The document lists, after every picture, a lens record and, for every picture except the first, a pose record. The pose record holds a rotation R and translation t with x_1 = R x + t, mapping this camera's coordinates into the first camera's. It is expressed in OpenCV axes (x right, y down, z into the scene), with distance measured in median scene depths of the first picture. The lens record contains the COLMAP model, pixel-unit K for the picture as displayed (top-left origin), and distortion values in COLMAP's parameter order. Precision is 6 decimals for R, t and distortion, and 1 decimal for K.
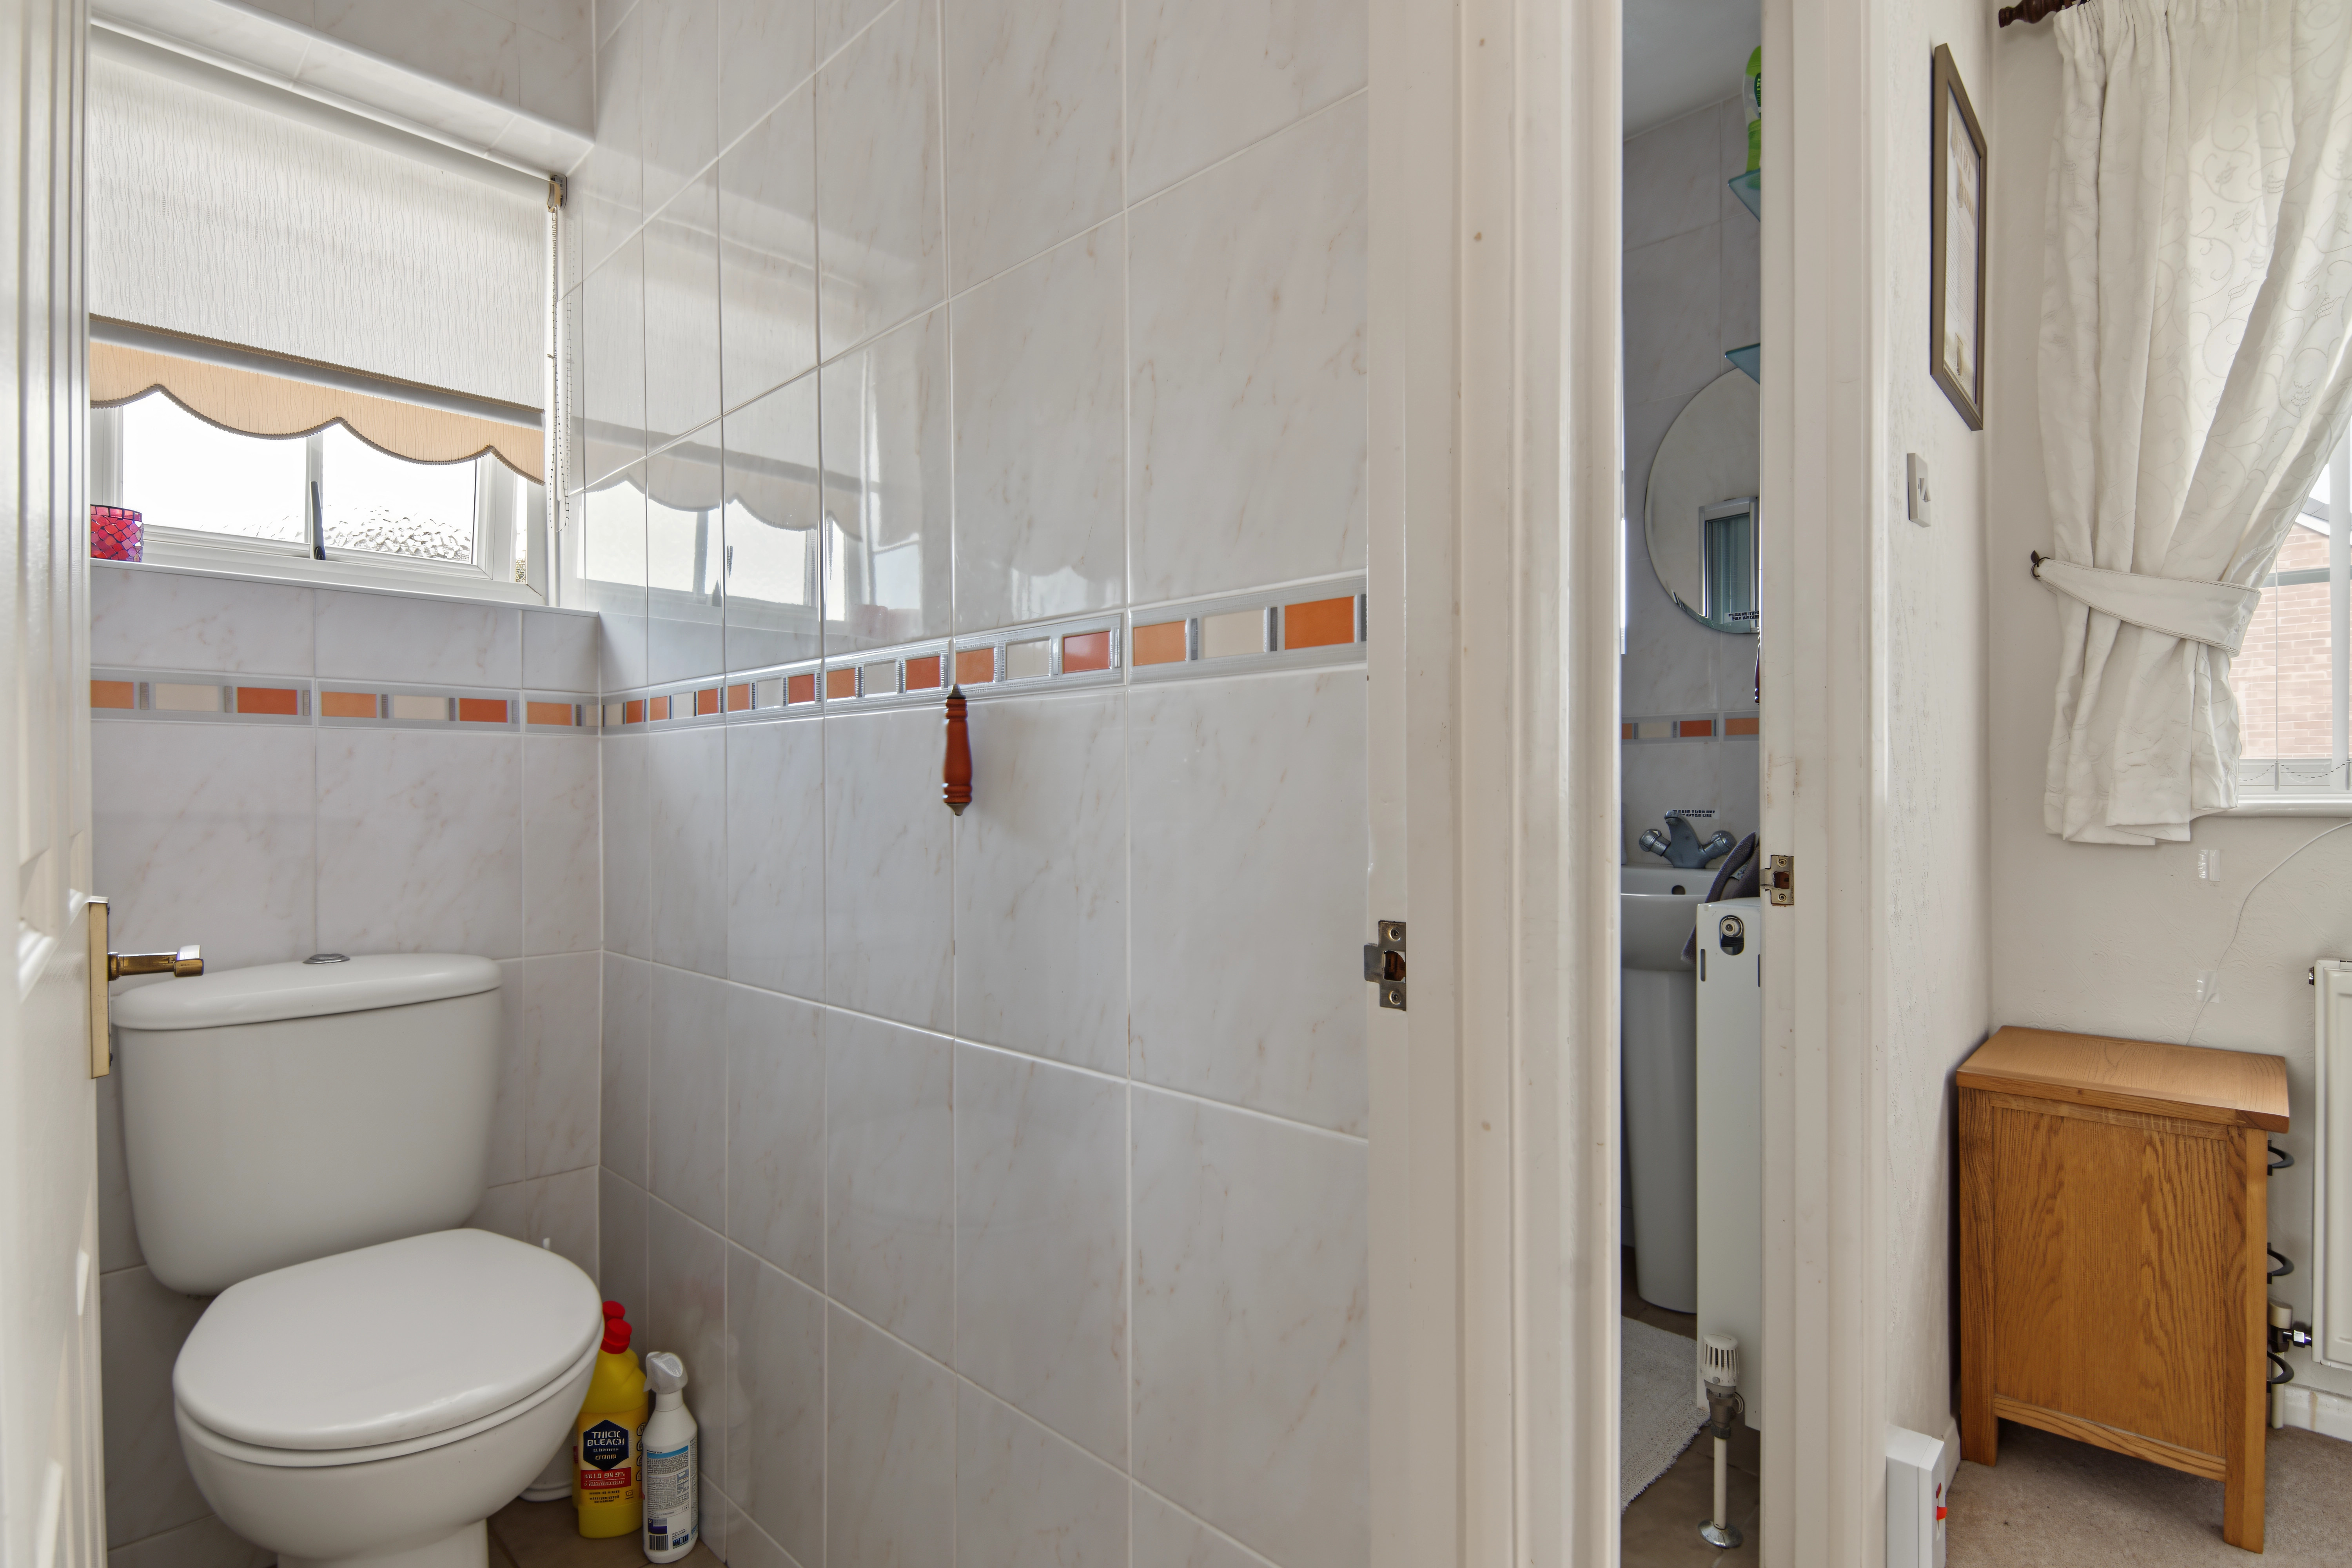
lens RADIAL K [[1143.6, 0, 1169.0], [0, 1143.6, 782.9], [0, 0, 1]] dist [0.034088, -0.024559]
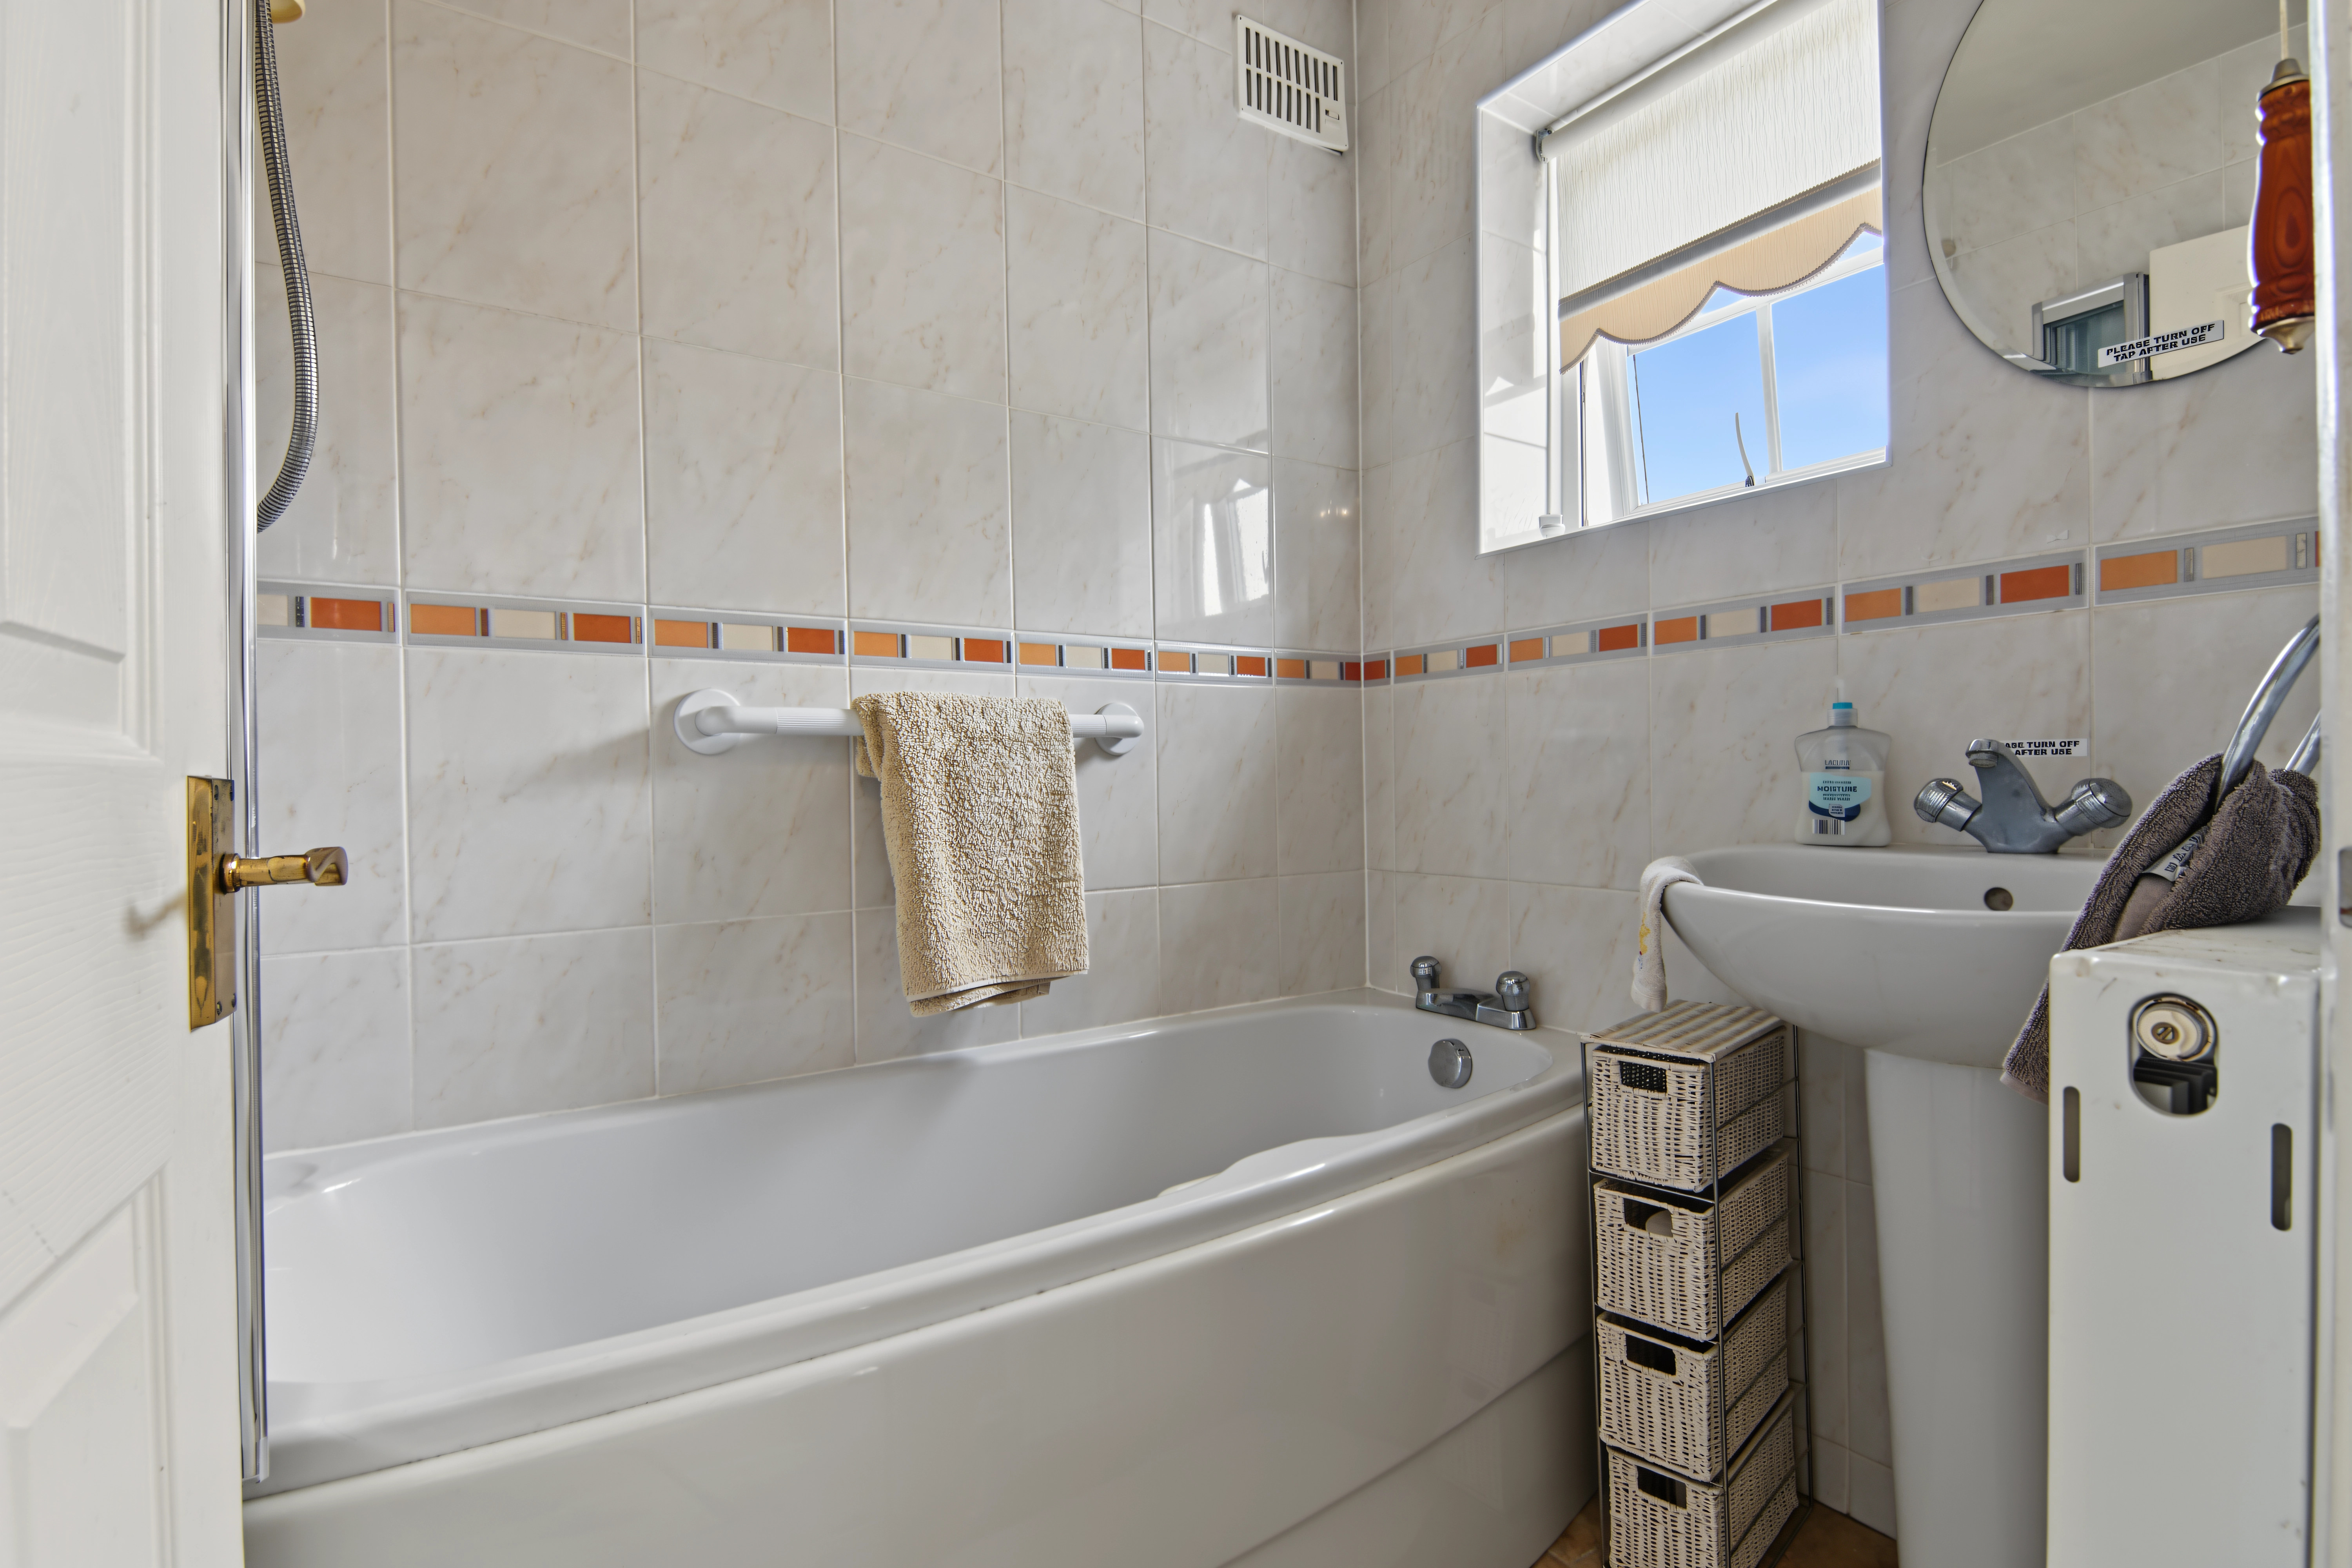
lens RADIAL K [[1143.6, 0, 1169.0], [0, 1143.6, 782.9], [0, 0, 1]] dist [0.034088, -0.024559]
pose [[0.978526, -0.005193, -0.206058, 0.191310], [0.008237, 0.999869, 0.013920, 0.033097], [0.205958, -0.015318, 0.978441, 0.427801]]
